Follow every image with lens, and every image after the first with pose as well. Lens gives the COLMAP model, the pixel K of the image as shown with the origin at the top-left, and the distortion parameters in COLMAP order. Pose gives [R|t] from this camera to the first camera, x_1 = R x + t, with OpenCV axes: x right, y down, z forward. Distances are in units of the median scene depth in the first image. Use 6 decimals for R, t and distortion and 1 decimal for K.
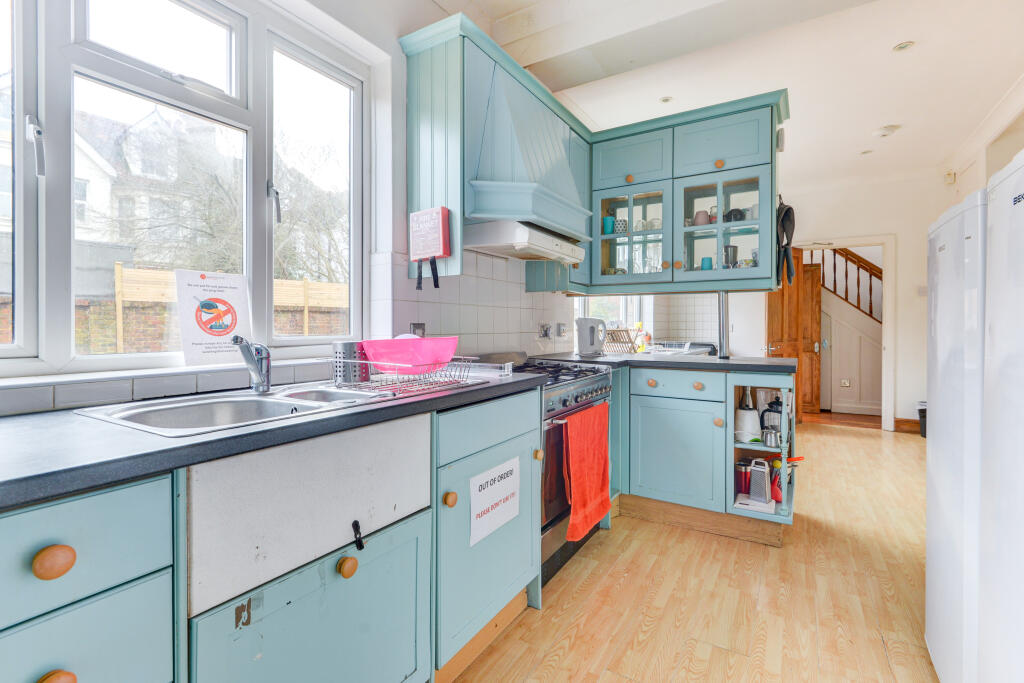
lens RADIAL K [[476.5, 0, 512.8], [0, 476.5, 324.5], [0, 0, 1]] dist [0.000095, 0.000024]
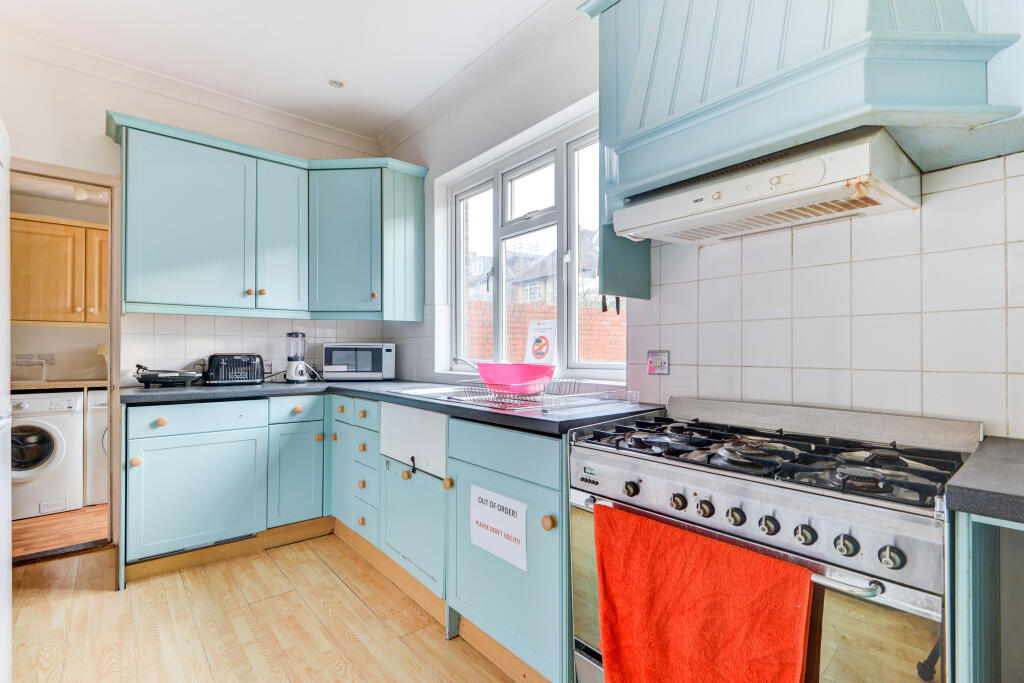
lens RADIAL K [[469.2, 0, 513.2], [0, 469.2, 349.0], [0, 0, 1]] dist [-0.000069, -0.000008]
pose [[-0.311917, -0.008550, -0.950071, 0.931658], [-0.004469, 0.999962, -0.007532, 0.001934], [0.950099, 0.001896, -0.311943, 1.393439]]
